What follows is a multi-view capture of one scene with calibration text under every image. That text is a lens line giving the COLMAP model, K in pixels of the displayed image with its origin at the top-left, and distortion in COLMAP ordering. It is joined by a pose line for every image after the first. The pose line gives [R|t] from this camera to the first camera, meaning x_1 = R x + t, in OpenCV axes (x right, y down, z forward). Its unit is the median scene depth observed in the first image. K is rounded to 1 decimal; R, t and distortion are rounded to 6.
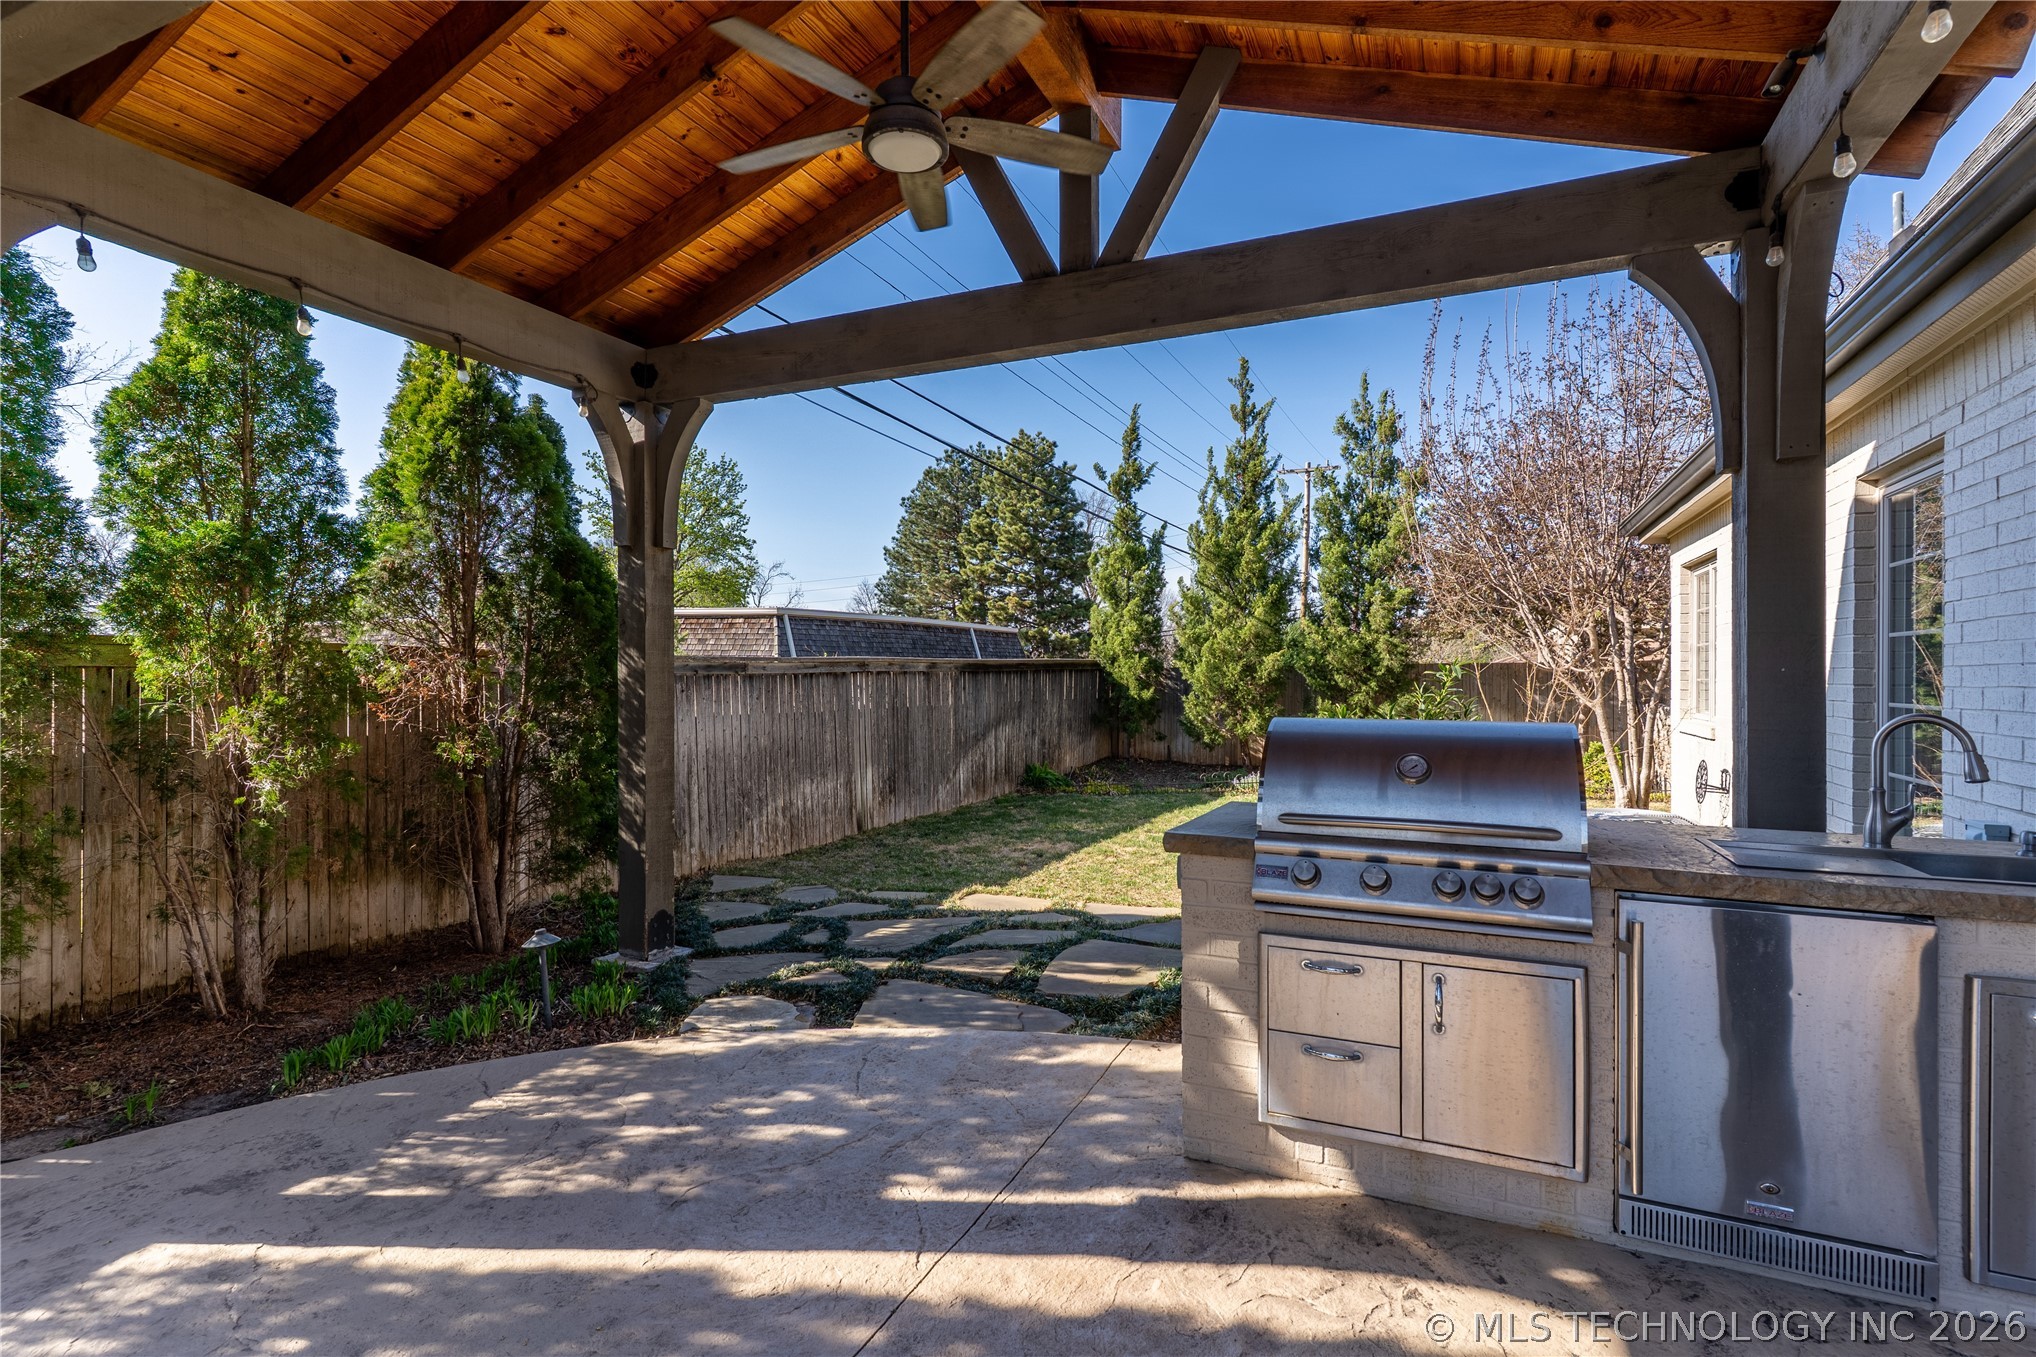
lens RADIAL K [[985.7, 0, 1018.0], [0, 985.7, 678.5], [0, 0, 1]] dist [0.015655, 0.000096]
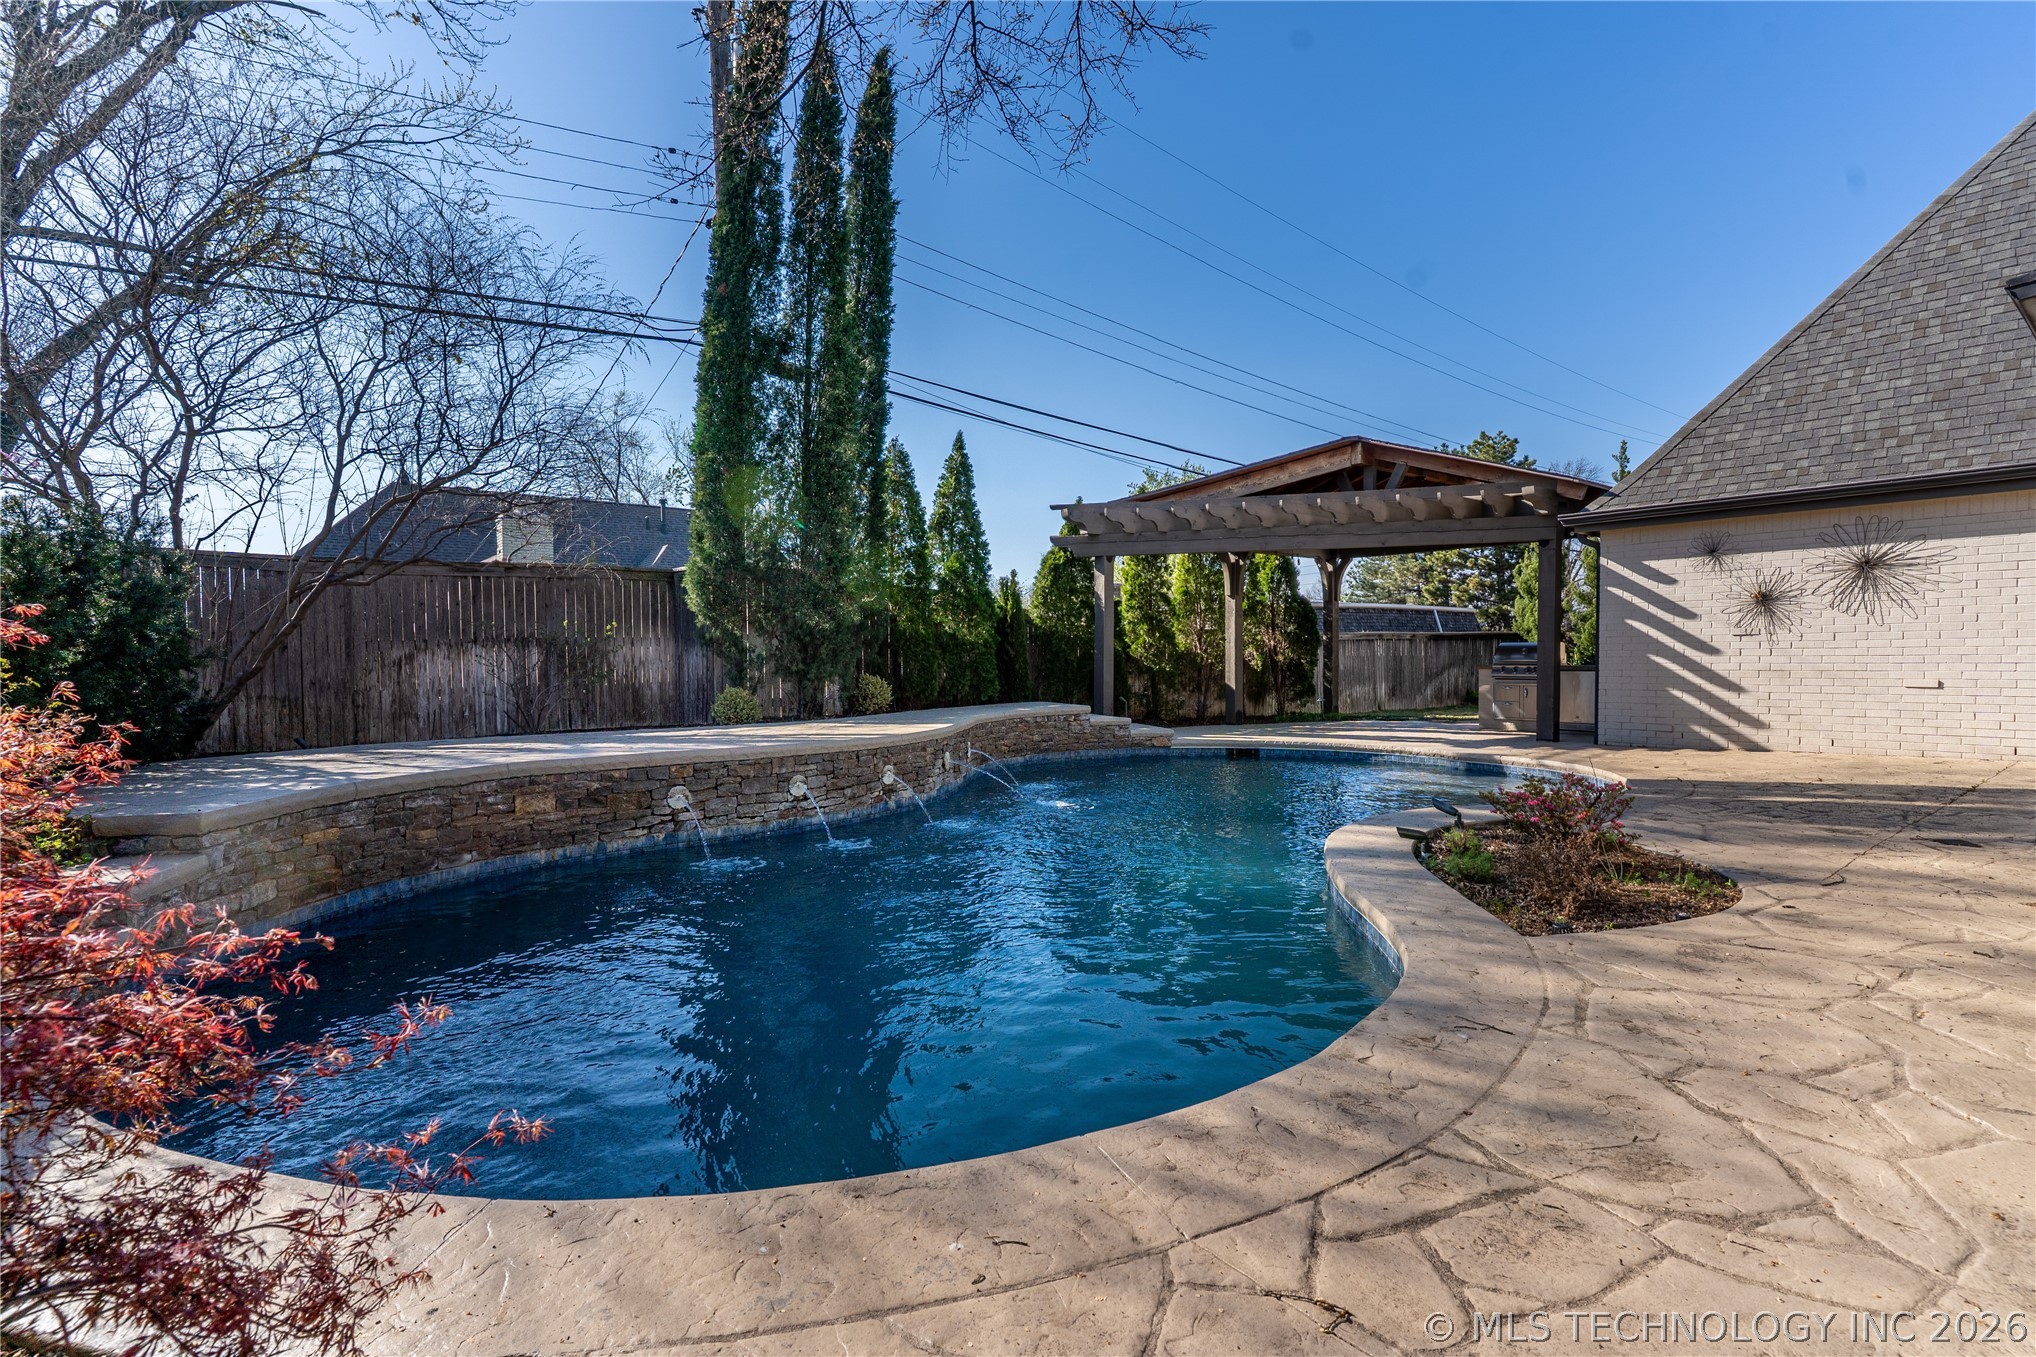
lens RADIAL K [[985.7, 0, 1018.0], [0, 985.7, 678.5], [0, 0, 1]] dist [0.015655, 0.000096]
pose [[0.902223, 0.008019, -0.431196, 0.025090], [0.002247, 0.999726, 0.023294, 0.011318], [0.431264, -0.021985, 0.901958, -0.528404]]
